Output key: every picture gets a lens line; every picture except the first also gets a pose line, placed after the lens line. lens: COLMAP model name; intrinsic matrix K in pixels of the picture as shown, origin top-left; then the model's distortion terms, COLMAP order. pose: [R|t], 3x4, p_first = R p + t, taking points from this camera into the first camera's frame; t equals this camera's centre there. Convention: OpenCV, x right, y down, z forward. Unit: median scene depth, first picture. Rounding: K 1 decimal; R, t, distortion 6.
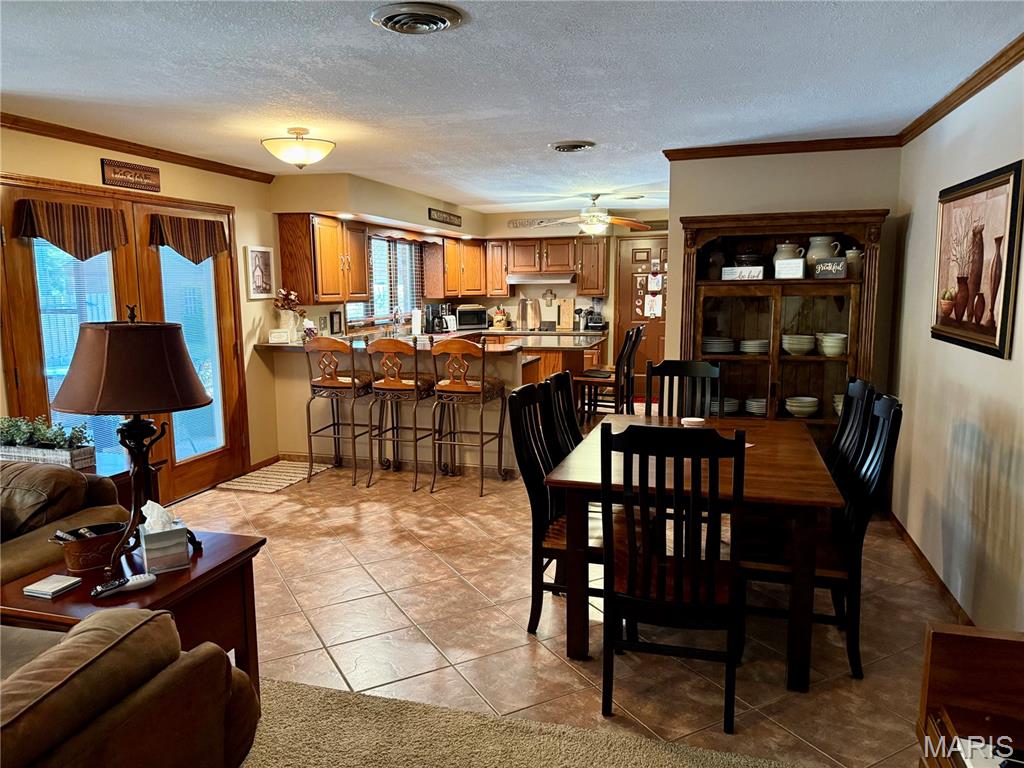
lens RADIAL K [[727.6, 0, 512.0], [0, 727.6, 384.0], [0, 0, 1]] dist [0.156823, -0.238270]
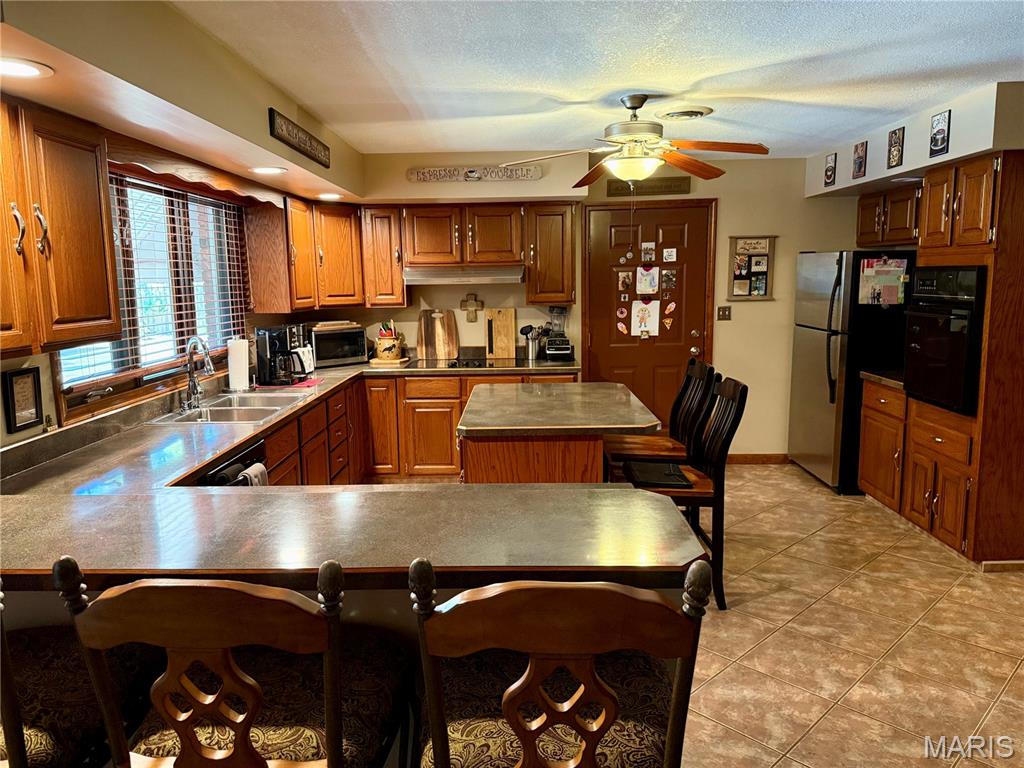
lens RADIAL K [[727.6, 0, 512.0], [0, 727.6, 384.0], [0, 0, 1]] dist [0.156823, -0.238270]
pose [[0.965755, -0.045043, 0.255515, -0.074673], [0.043684, 0.998985, 0.010994, -0.063331], [-0.255751, 0.000544, 0.966743, 0.434273]]
